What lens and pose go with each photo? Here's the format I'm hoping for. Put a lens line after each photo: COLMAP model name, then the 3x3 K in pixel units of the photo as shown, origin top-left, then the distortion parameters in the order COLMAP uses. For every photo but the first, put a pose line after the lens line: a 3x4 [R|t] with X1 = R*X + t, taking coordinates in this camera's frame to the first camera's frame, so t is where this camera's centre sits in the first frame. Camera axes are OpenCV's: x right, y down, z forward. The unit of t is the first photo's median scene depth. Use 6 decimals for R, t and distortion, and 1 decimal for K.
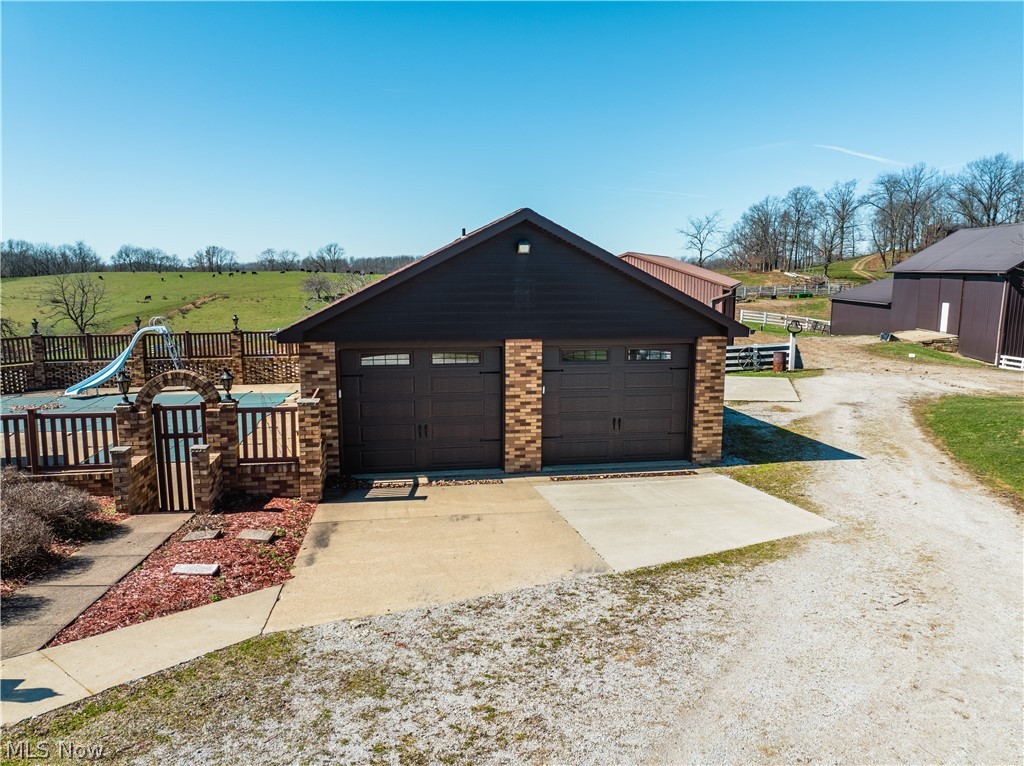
lens RADIAL K [[726.6, 0, 515.3], [0, 726.6, 377.7], [0, 0, 1]] dist [-0.056702, 0.028363]
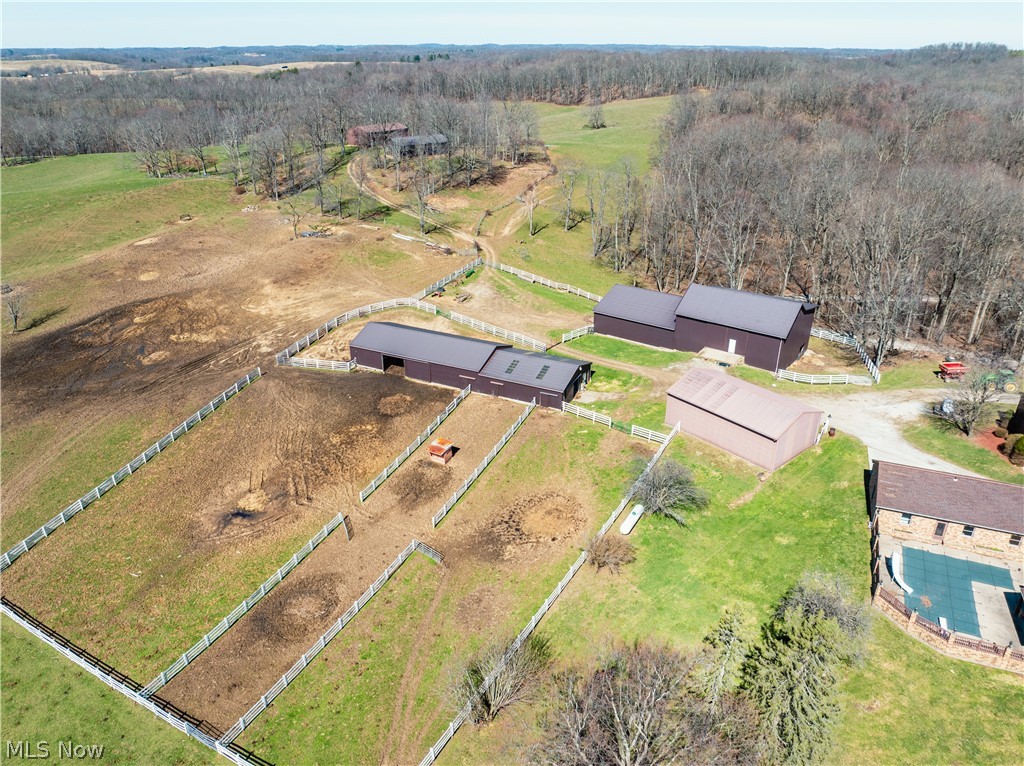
lens RADIAL K [[726.6, 0, 515.3], [0, 726.6, 377.7], [0, 0, 1]] dist [-0.056702, 0.028363]
pose [[0.514873, -0.366785, 0.774838, -1.730264], [0.128469, 0.926653, 0.353283, -1.018767], [-0.847586, -0.082353, 0.524229, 0.506924]]
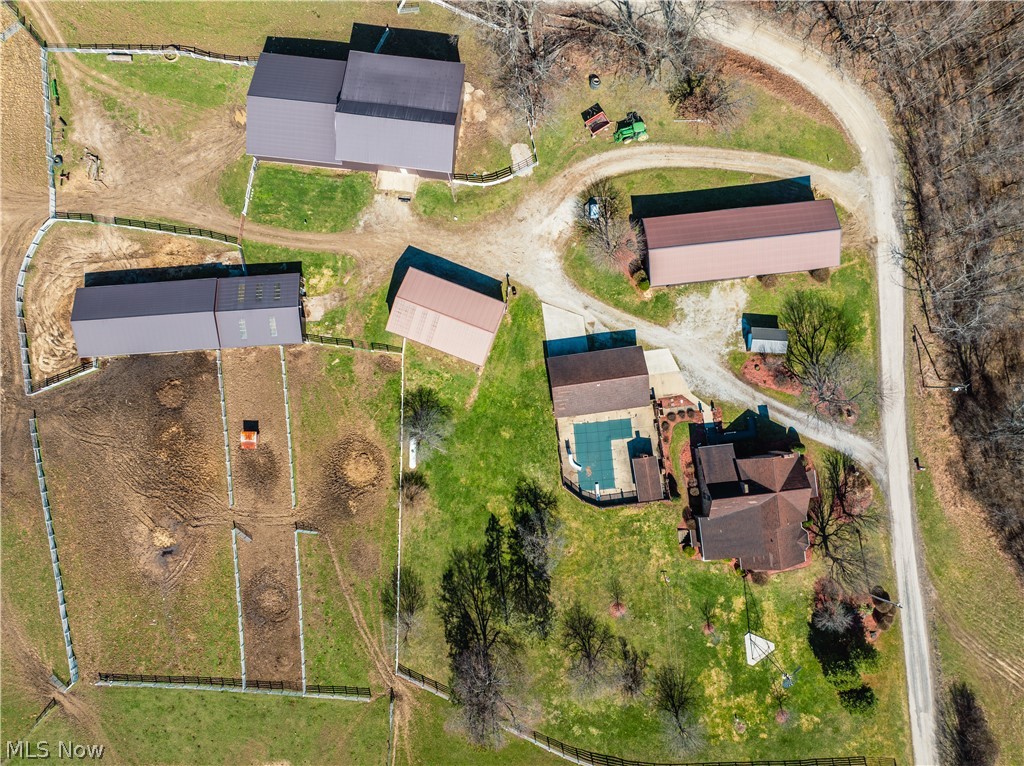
lens RADIAL K [[721.5, 0, 515.0], [0, 721.5, 380.5], [0, 0, 1]] dist [-0.043492, 0.007339]
pose [[0.027447, -0.999340, 0.023780, -0.089432], [0.145718, 0.027535, 0.988943, -2.638155], [-0.988945, -0.023679, 0.146378, 0.410027]]
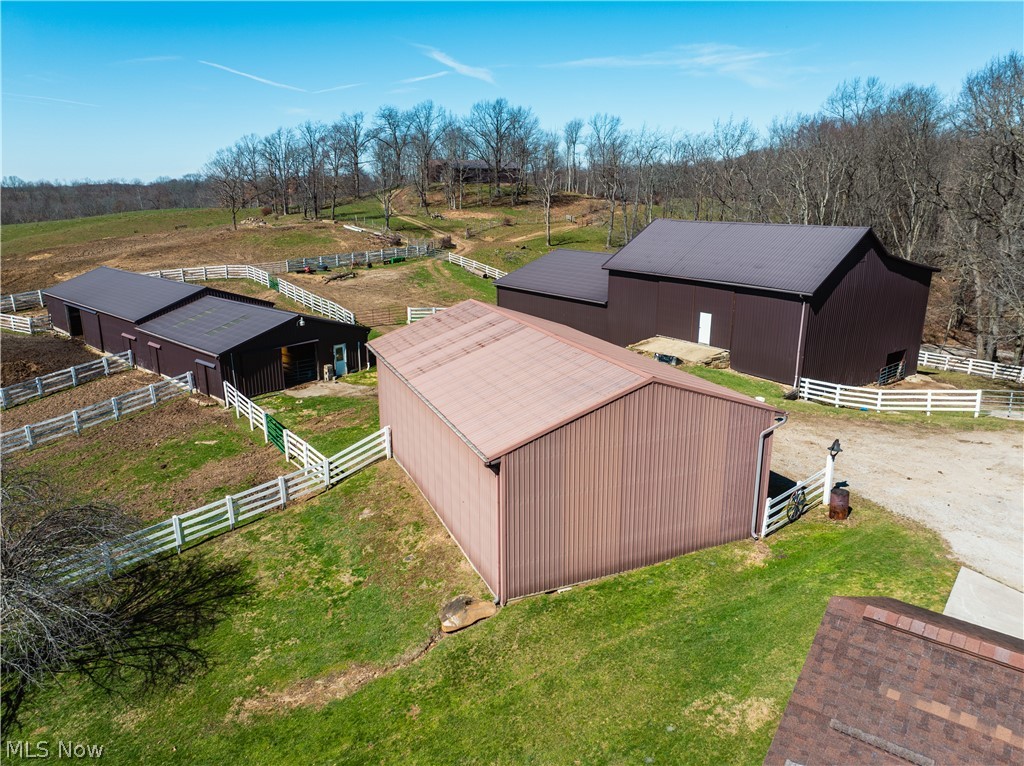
lens RADIAL K [[721.5, 0, 515.0], [0, 721.5, 380.5], [0, 0, 1]] dist [-0.043492, 0.007339]
pose [[0.742053, -0.184104, 0.644564, -0.249259], [0.105708, 0.981653, 0.158690, -0.235991], [-0.661954, -0.049621, 0.747900, 0.556511]]
